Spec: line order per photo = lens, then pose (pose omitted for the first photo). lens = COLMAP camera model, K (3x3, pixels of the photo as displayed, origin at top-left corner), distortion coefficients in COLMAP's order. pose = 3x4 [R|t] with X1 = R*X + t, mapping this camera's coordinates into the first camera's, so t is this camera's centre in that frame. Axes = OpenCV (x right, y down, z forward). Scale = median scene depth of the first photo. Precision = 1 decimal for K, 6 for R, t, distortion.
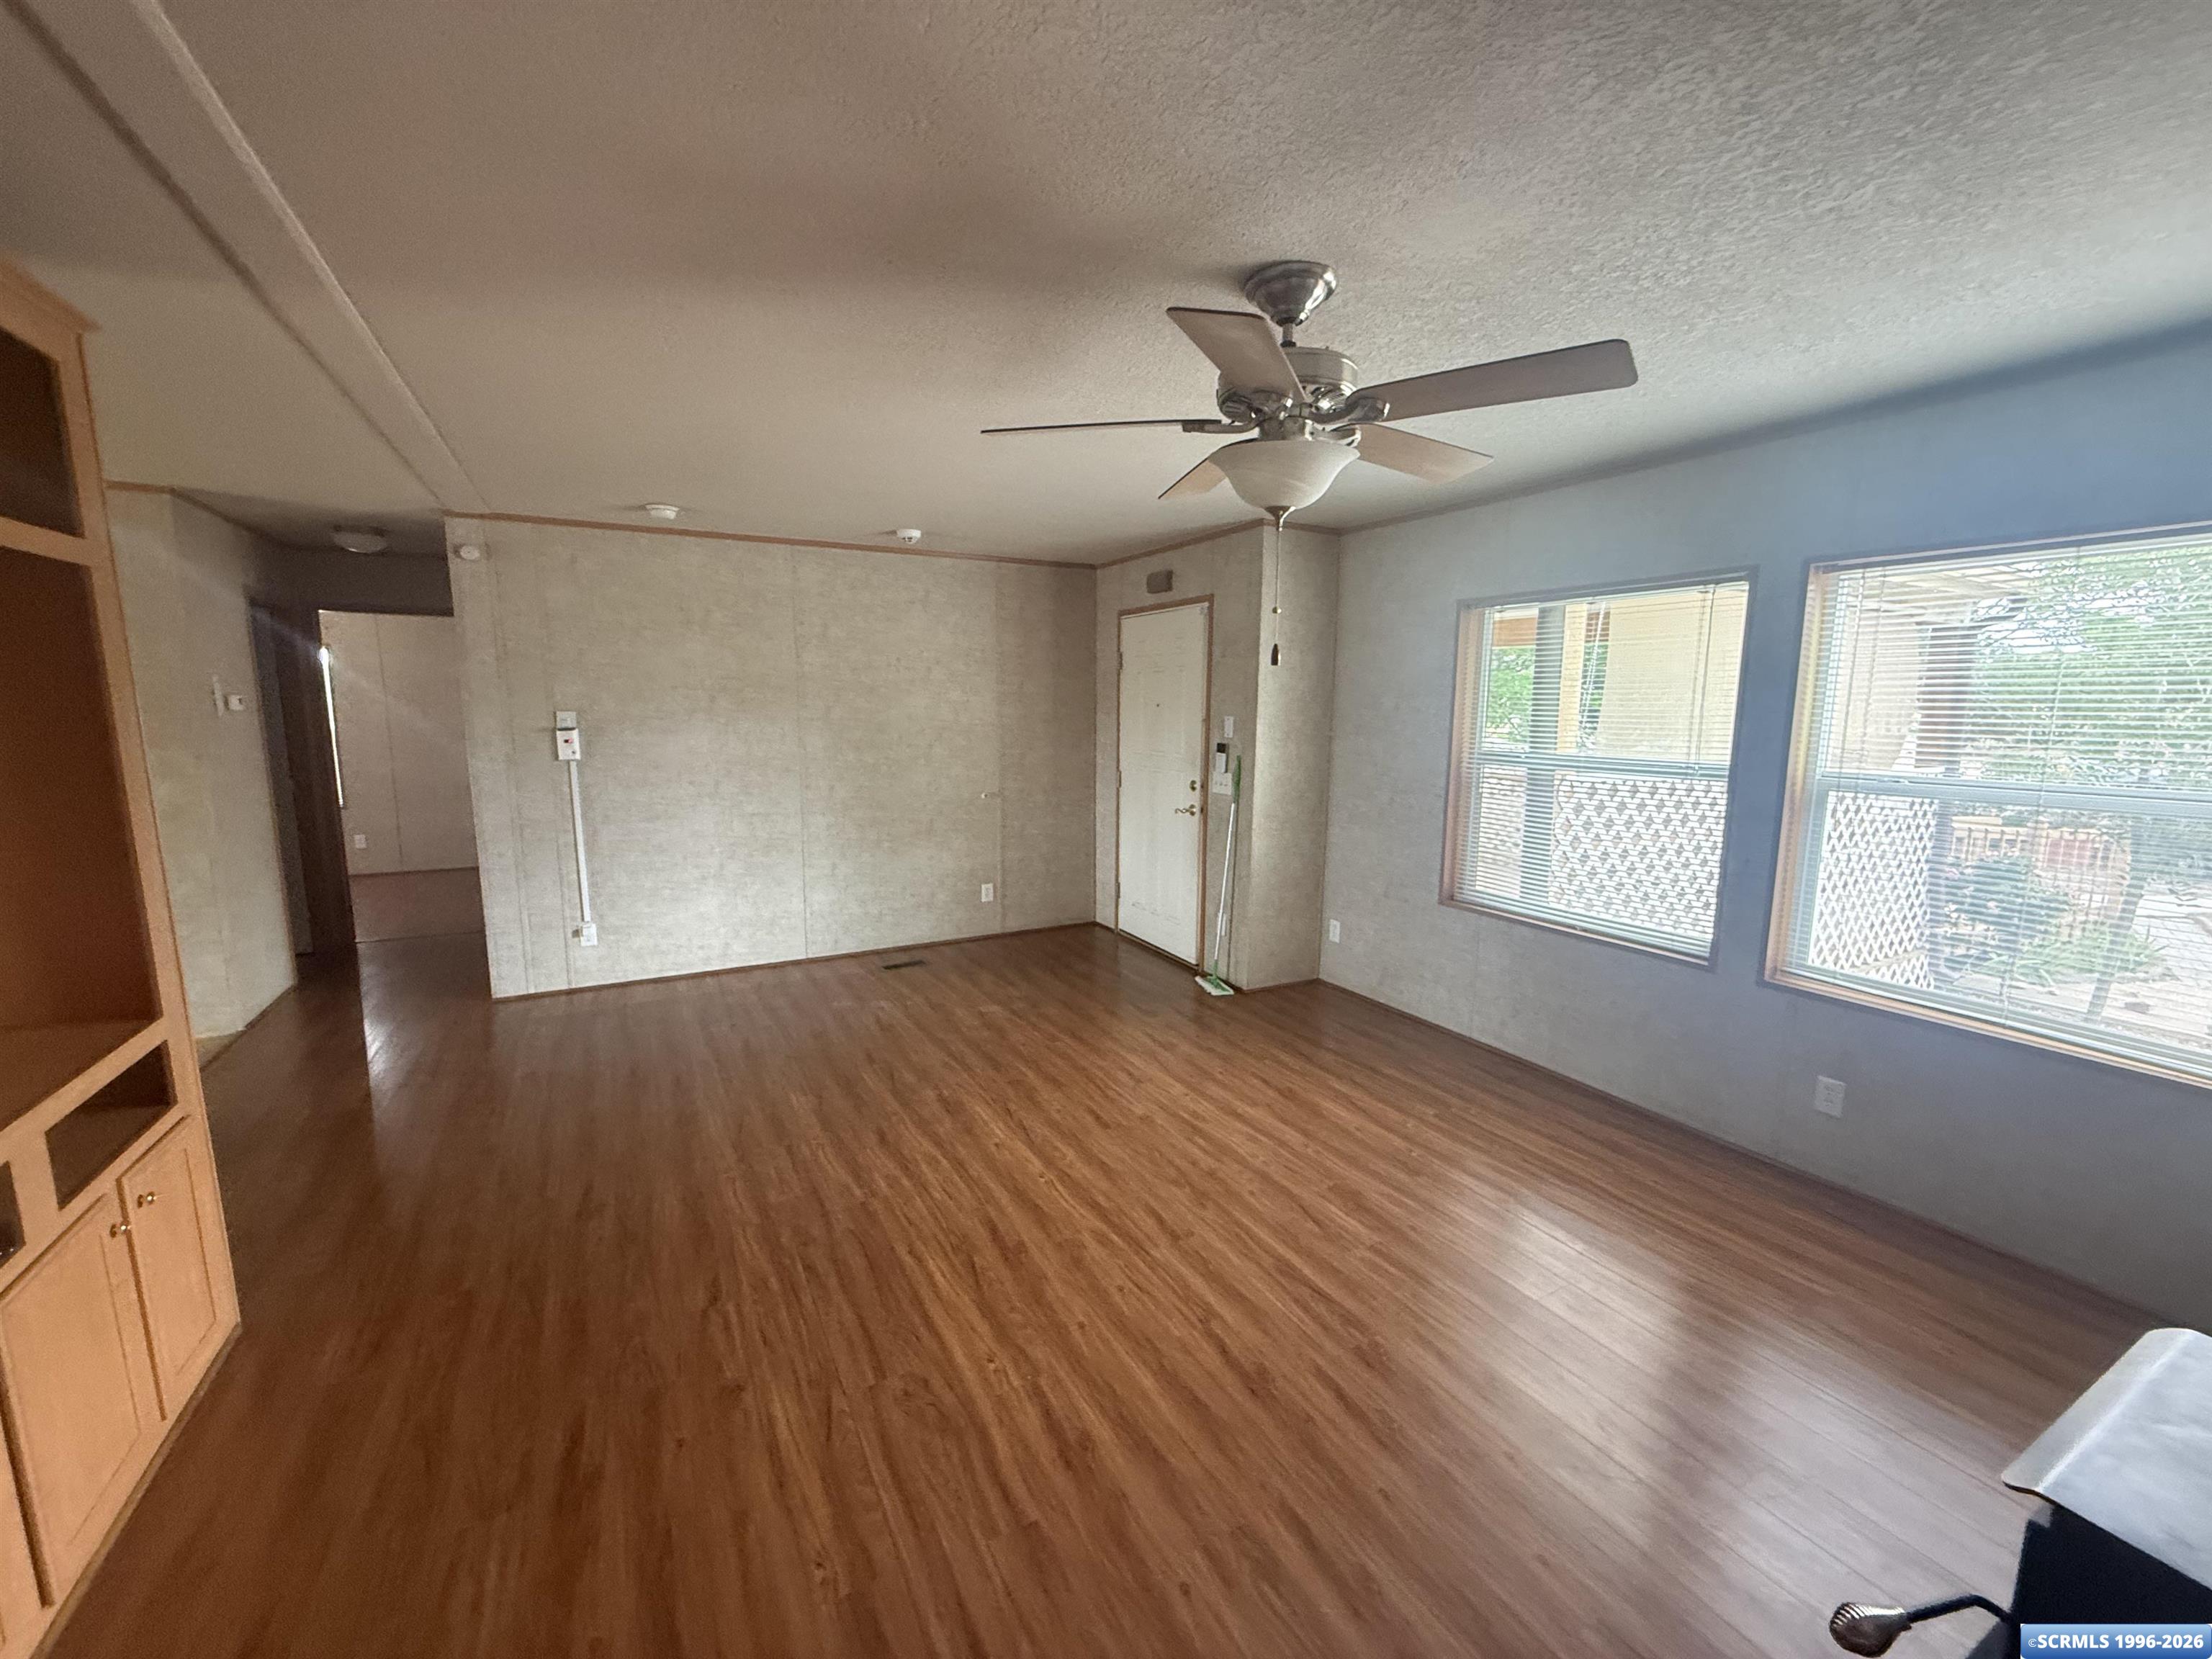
lens RADIAL K [[887.0, 0, 1099.3], [0, 887.0, 828.4], [0, 0, 1]] dist [0.000439, -0.000043]
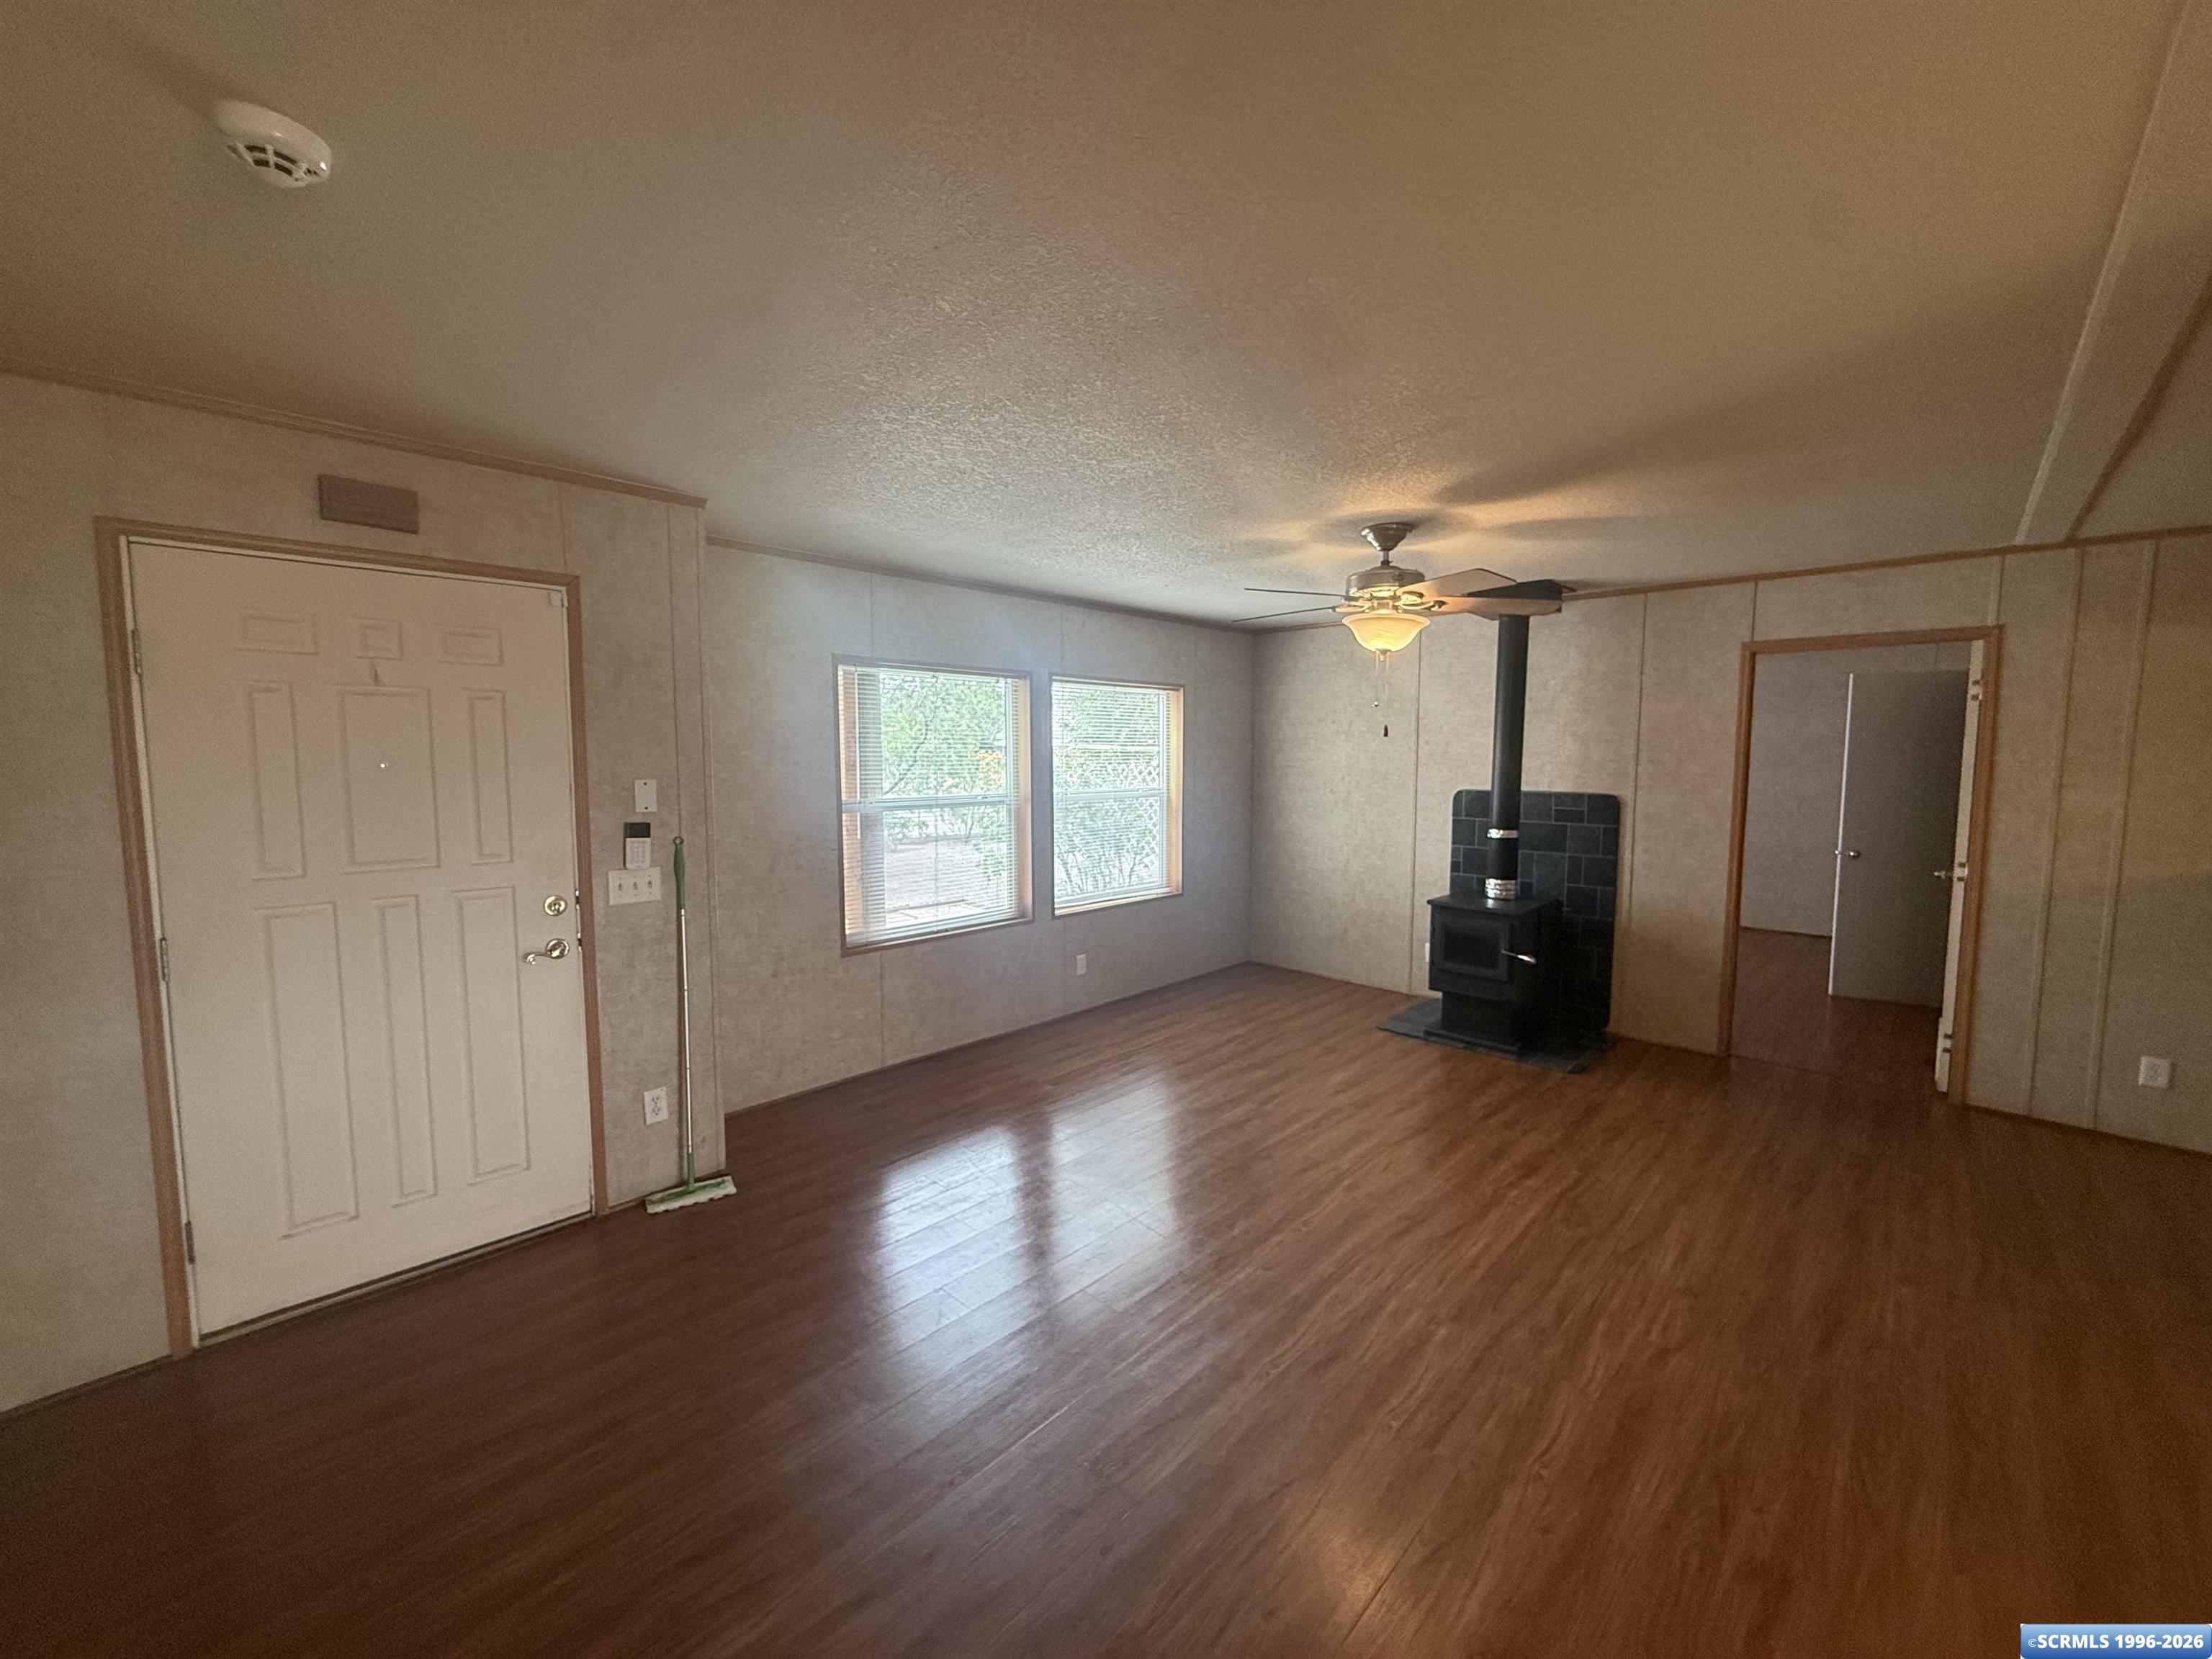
lens RADIAL K [[887.0, 0, 1099.3], [0, 887.0, 828.4], [0, 0, 1]] dist [0.000439, -0.000043]
pose [[-0.301940, -0.087084, 0.949341, -0.994862], [0.131303, 0.982530, 0.131889, -0.235499], [-0.944241, 0.164475, -0.285231, 1.558550]]
